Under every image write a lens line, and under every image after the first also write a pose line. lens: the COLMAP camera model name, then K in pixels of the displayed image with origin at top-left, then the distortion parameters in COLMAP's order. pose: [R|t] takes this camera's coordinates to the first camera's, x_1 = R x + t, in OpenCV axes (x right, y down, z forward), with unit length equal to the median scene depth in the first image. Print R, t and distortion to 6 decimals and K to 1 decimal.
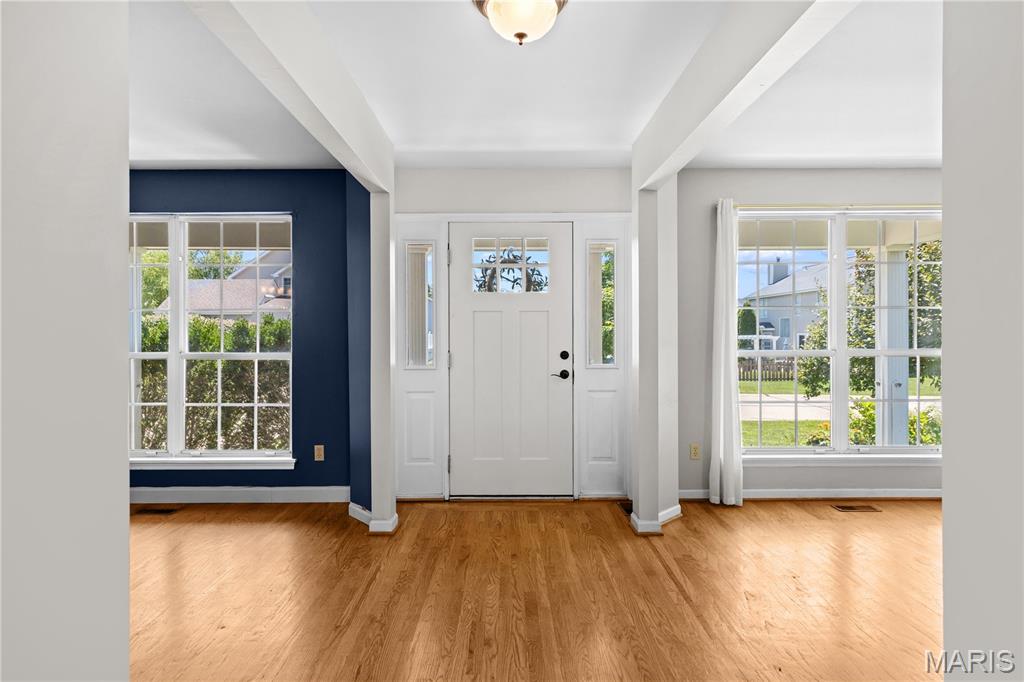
lens RADIAL K [[572.1, 0, 510.9], [0, 572.1, 332.3], [0, 0, 1]] dist [-0.001443, -0.000321]
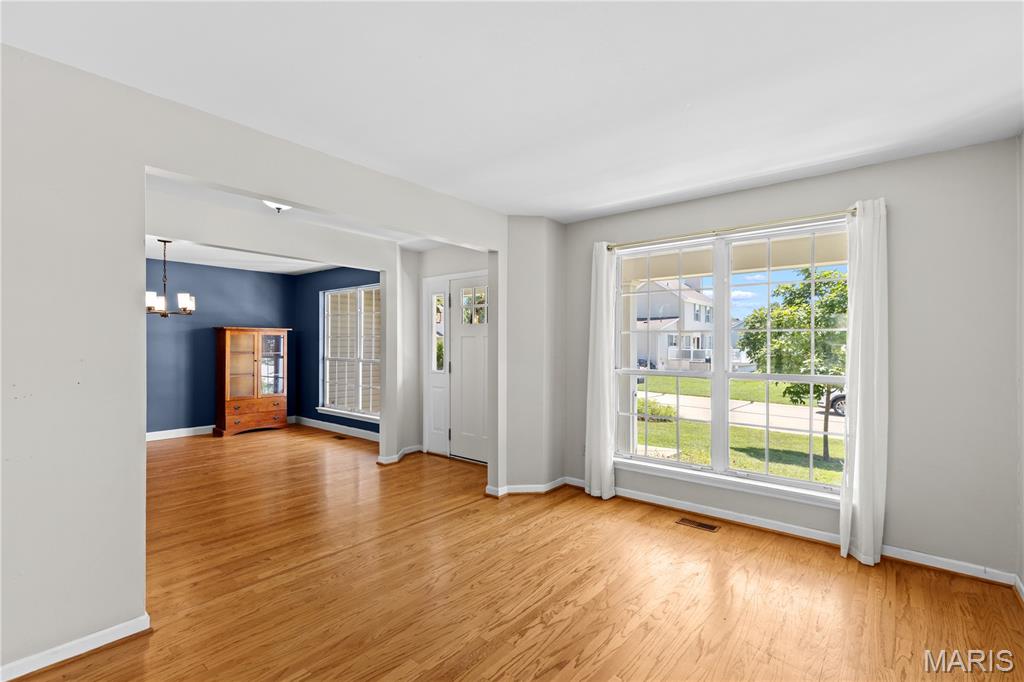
lens RADIAL K [[466.3, 0, 511.2], [0, 466.3, 346.2], [0, 0, 1]] dist [0.000427, 0.000113]
pose [[0.771494, 0.007570, -0.636191, 0.878235], [-0.008955, 0.999959, 0.001039, -0.015157], [0.636173, 0.004895, 0.771531, 0.125340]]
